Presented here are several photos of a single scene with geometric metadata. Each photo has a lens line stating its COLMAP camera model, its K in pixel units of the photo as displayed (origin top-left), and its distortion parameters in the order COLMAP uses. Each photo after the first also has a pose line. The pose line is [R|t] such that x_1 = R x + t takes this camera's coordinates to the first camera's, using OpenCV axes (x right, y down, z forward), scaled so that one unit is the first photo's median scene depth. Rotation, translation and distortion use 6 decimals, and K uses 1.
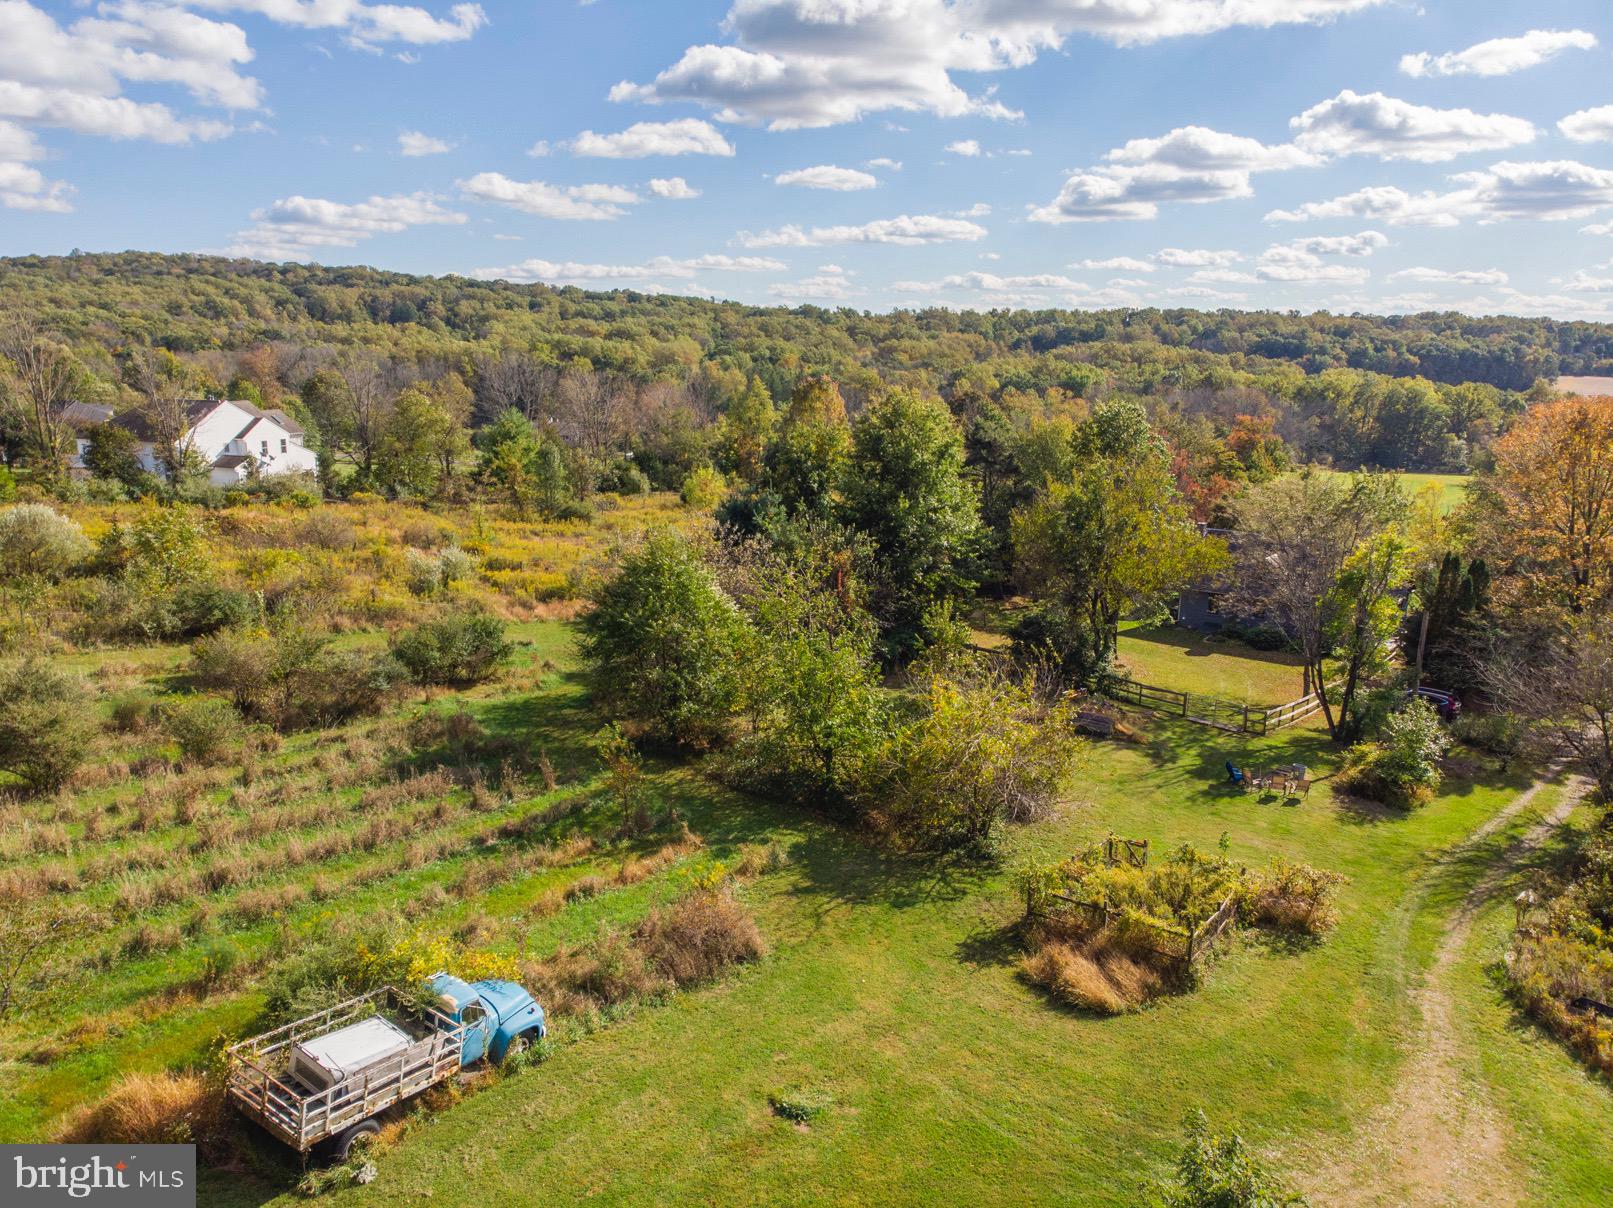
lens RADIAL K [[1185.3, 0, 809.2], [0, 1185.3, 601.3], [0, 0, 1]] dist [-0.000266, 0.015845]
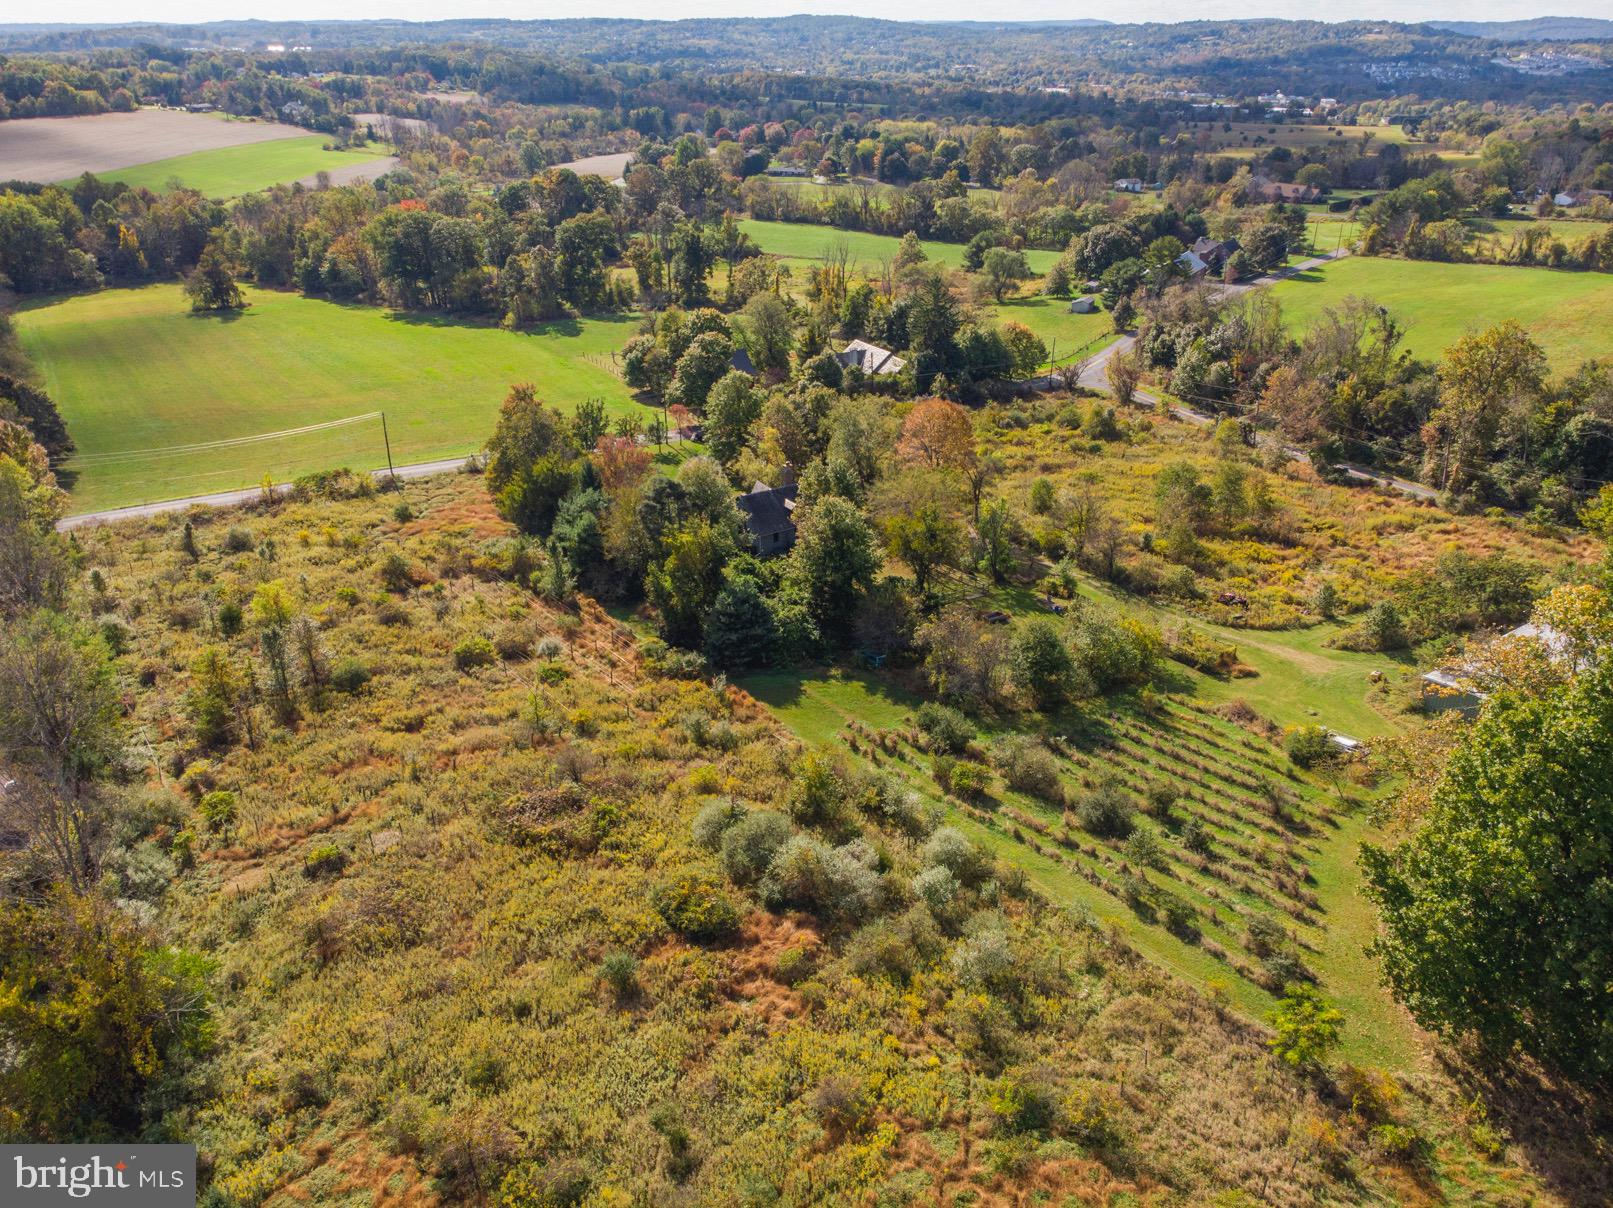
lens RADIAL K [[1184.9, 0, 806.5], [0, 1184.9, 604.0], [0, 0, 1]] dist [0.008550, 0.003883]
pose [[0.301976, -0.422134, 0.854759, -1.633823], [0.199345, 0.904757, 0.376400, -0.769032], [-0.932240, 0.056728, 0.357365, 0.458966]]
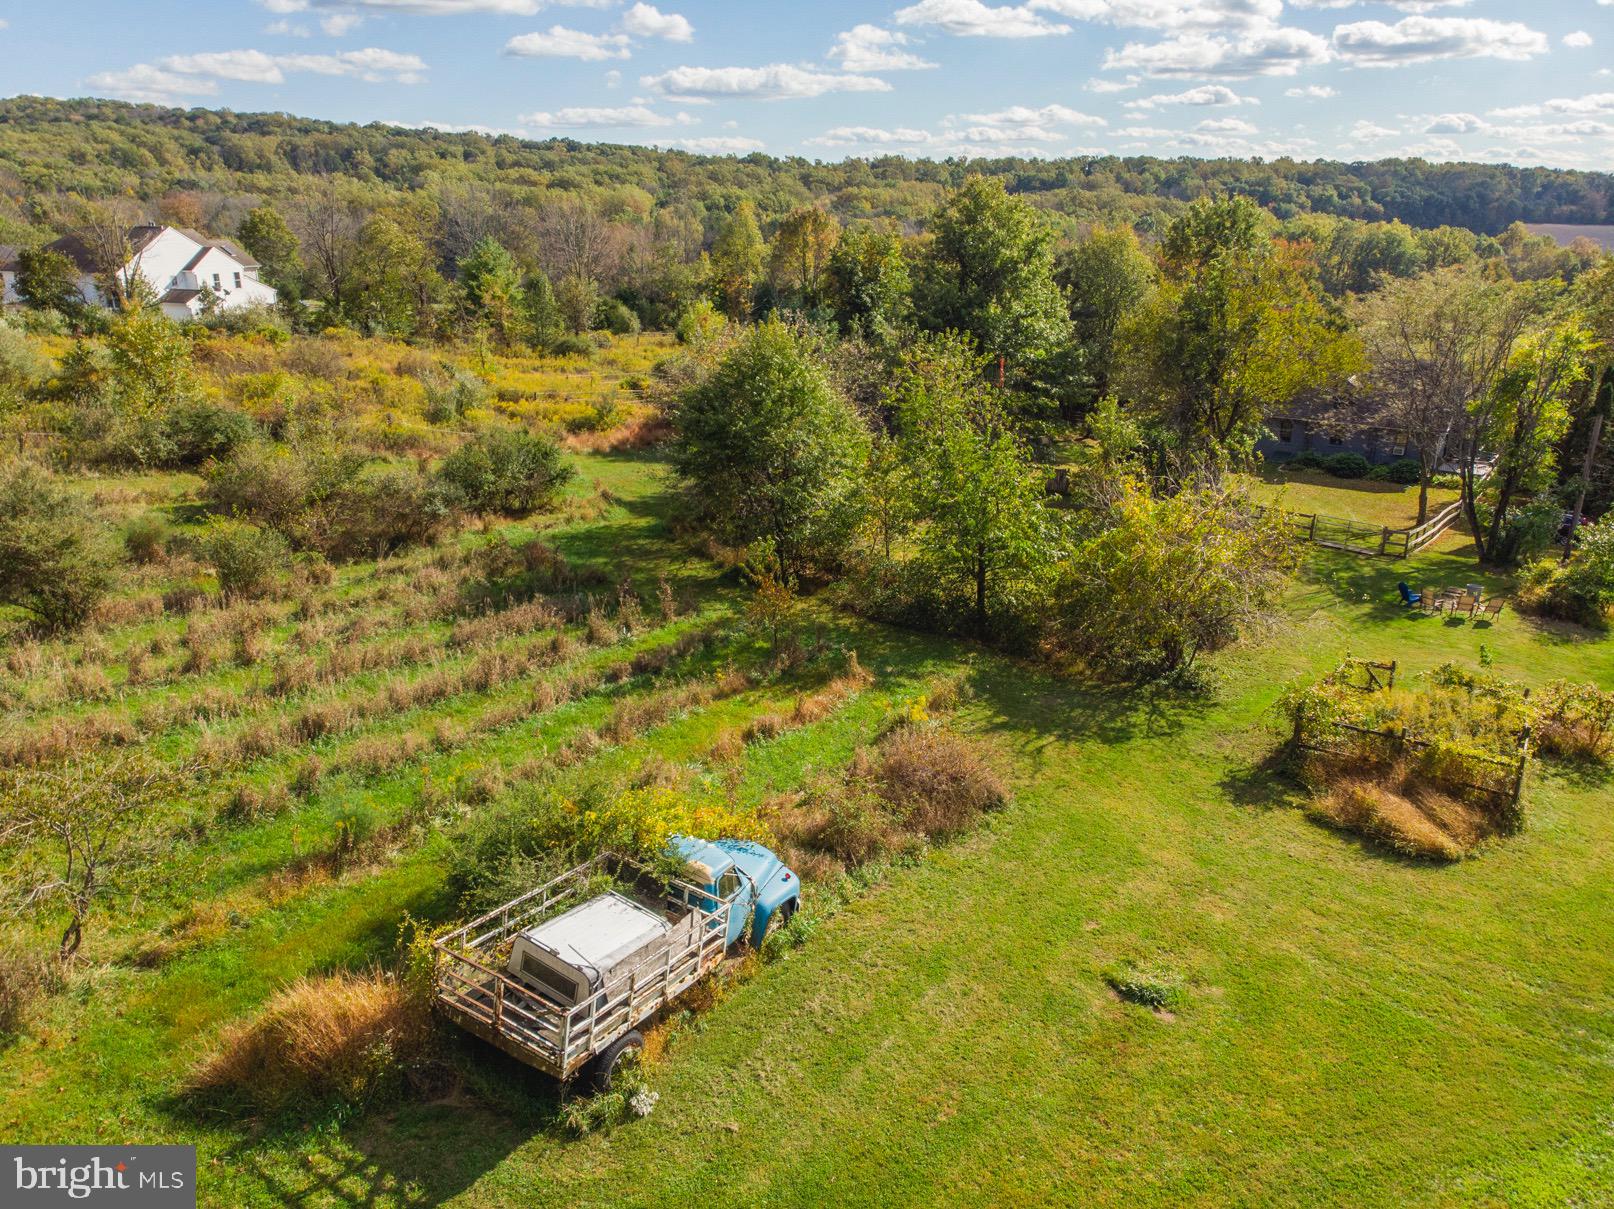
lens RADIAL K [[1186.0, 0, 809.7], [0, 1186.0, 601.8], [0, 0, 1]] dist [-0.000266, 0.015845]
pose [[0.998867, -0.019965, 0.043209, -0.102237], [0.014995, 0.993547, 0.112427, 0.034465], [-0.045174, -0.111651, 0.992720, 0.108389]]
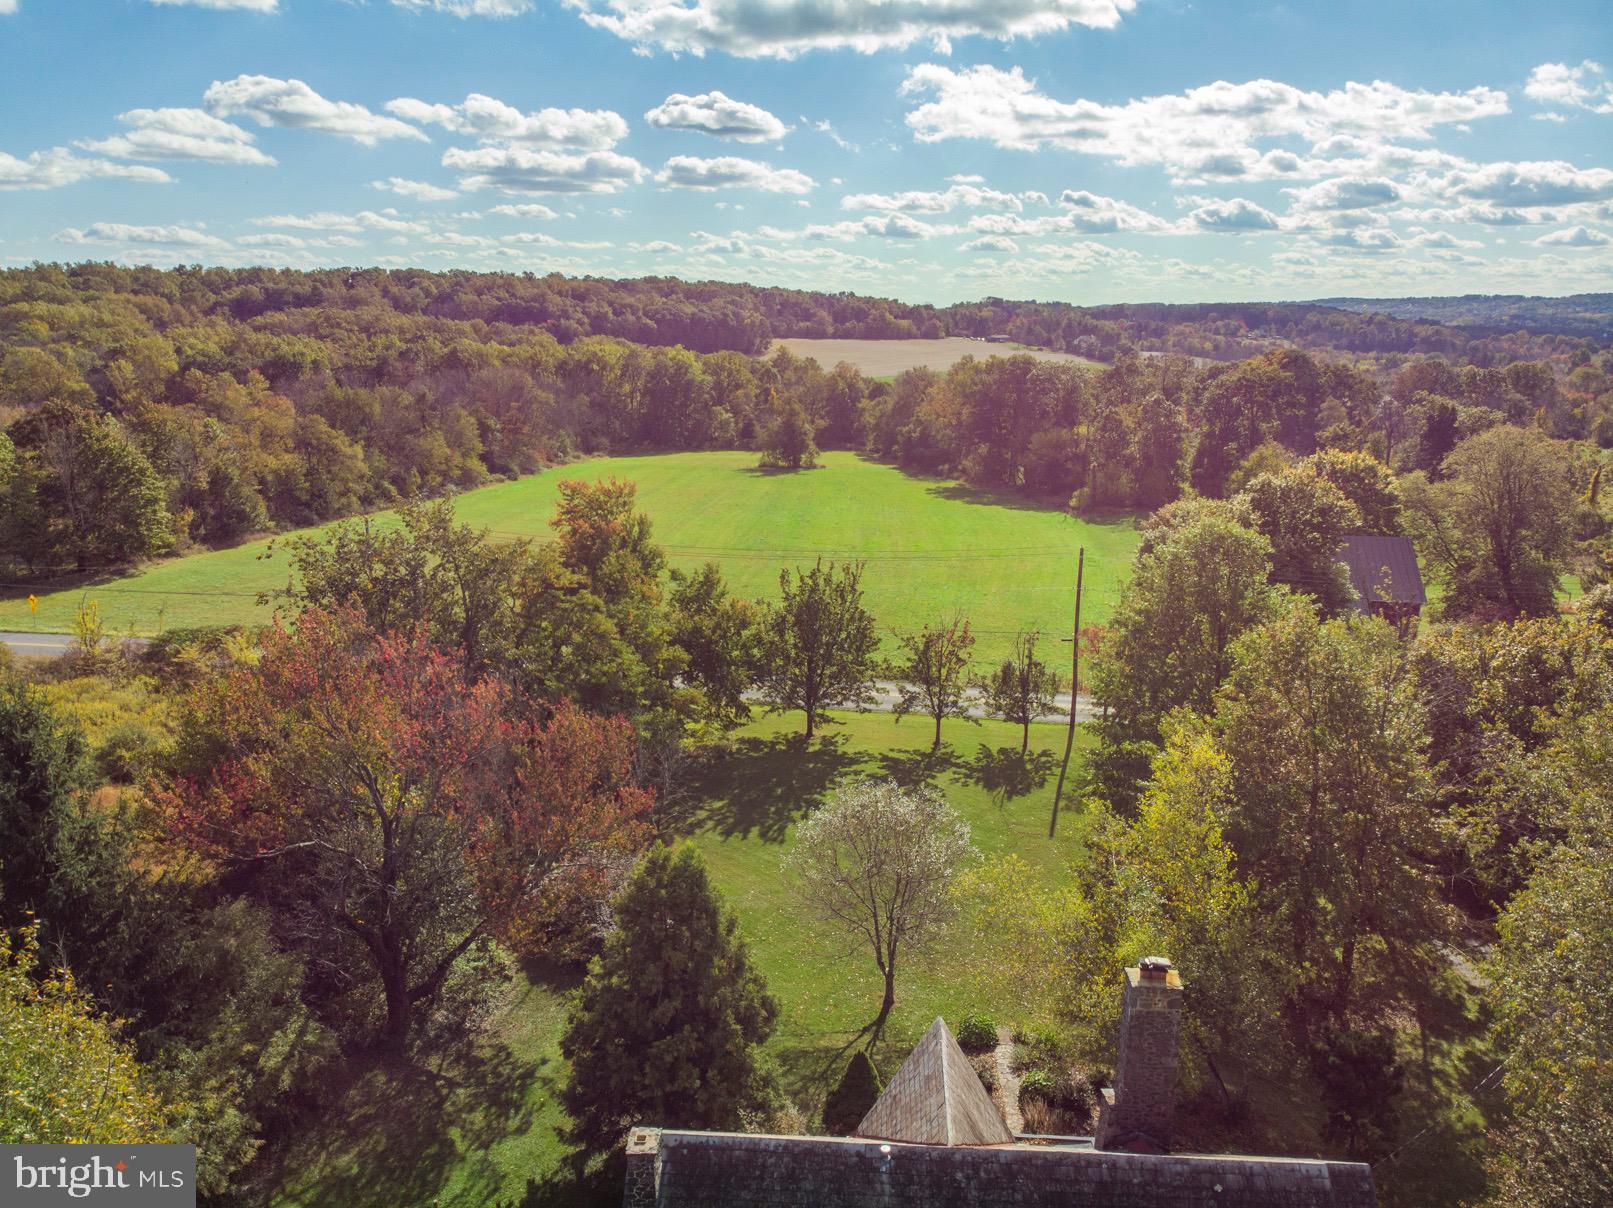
lens RADIAL K [[1185.3, 0, 809.2], [0, 1185.3, 601.3], [0, 0, 1]] dist [-0.000266, 0.015845]
pose [[0.819721, -0.140881, 0.555167, 0.341655], [0.123891, 0.989944, 0.068284, -0.262644], [-0.559204, 0.012807, 0.828931, 1.110369]]
